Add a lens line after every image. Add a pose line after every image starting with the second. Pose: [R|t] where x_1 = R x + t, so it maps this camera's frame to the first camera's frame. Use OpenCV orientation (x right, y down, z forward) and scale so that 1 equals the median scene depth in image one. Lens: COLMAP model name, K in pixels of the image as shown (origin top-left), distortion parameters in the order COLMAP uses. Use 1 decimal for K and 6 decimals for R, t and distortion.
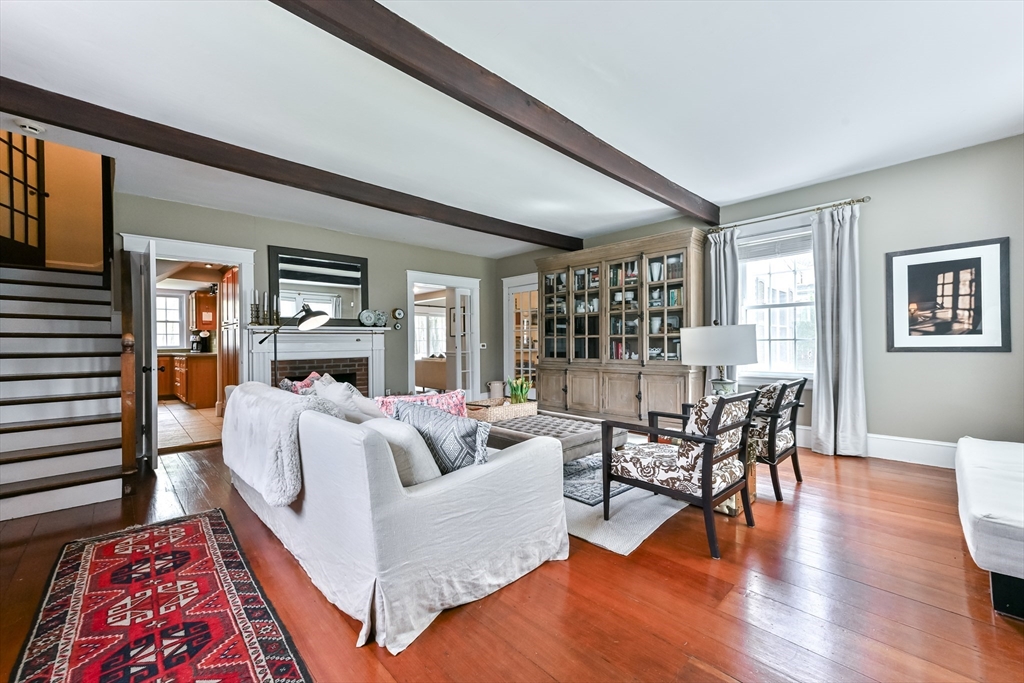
lens RADIAL K [[407.9, 0, 508.7], [0, 407.9, 342.9], [0, 0, 1]] dist [0.016654, 0.000071]
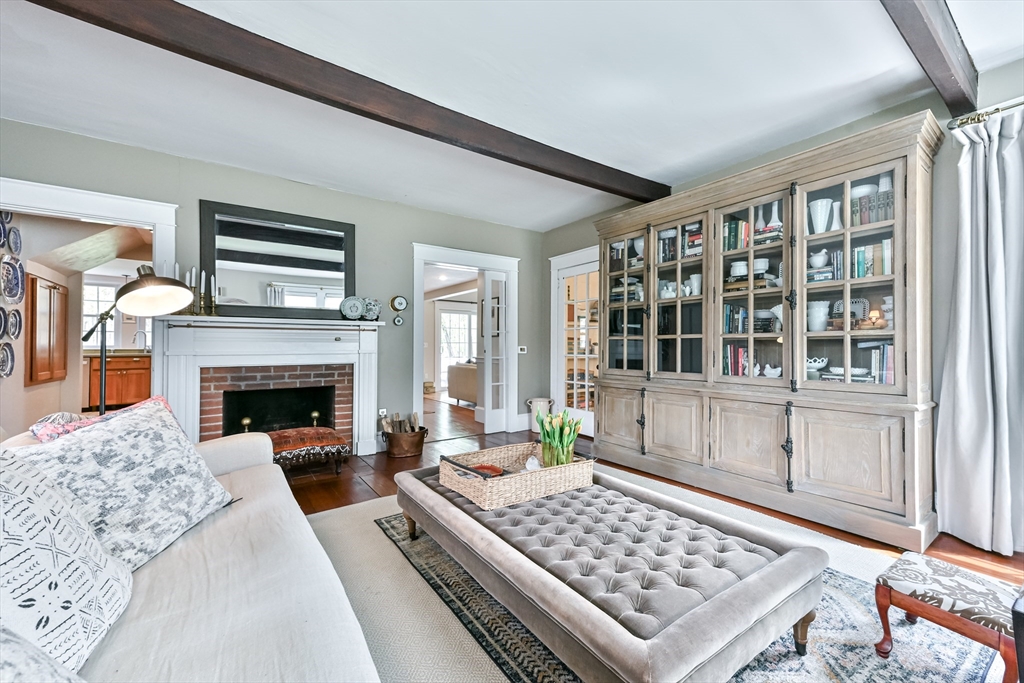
lens RADIAL K [[407.9, 0, 513.1], [0, 407.9, 343.8], [0, 0, 1]] dist [0.016654, 0.000071]
pose [[0.990065, 0.010779, -0.140200, 0.030521], [-0.011649, 0.999918, -0.005384, 0.001218], [0.140130, 0.006964, 0.990109, 0.356707]]
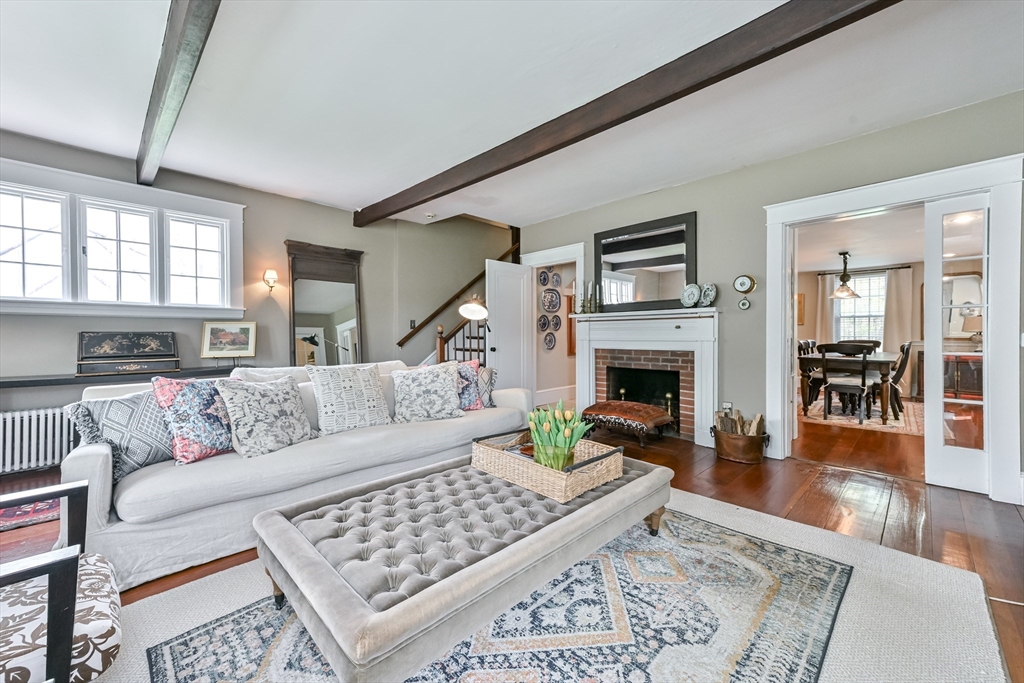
lens RADIAL K [[407.9, 0, 517.5], [0, 407.9, 334.4], [0, 0, 1]] dist [0.016654, 0.000071]
pose [[0.046236, 0.011932, -0.998859, 0.372384], [0.002022, 0.999925, 0.012039, -0.003610], [0.998929, -0.002576, 0.046208, 0.697631]]
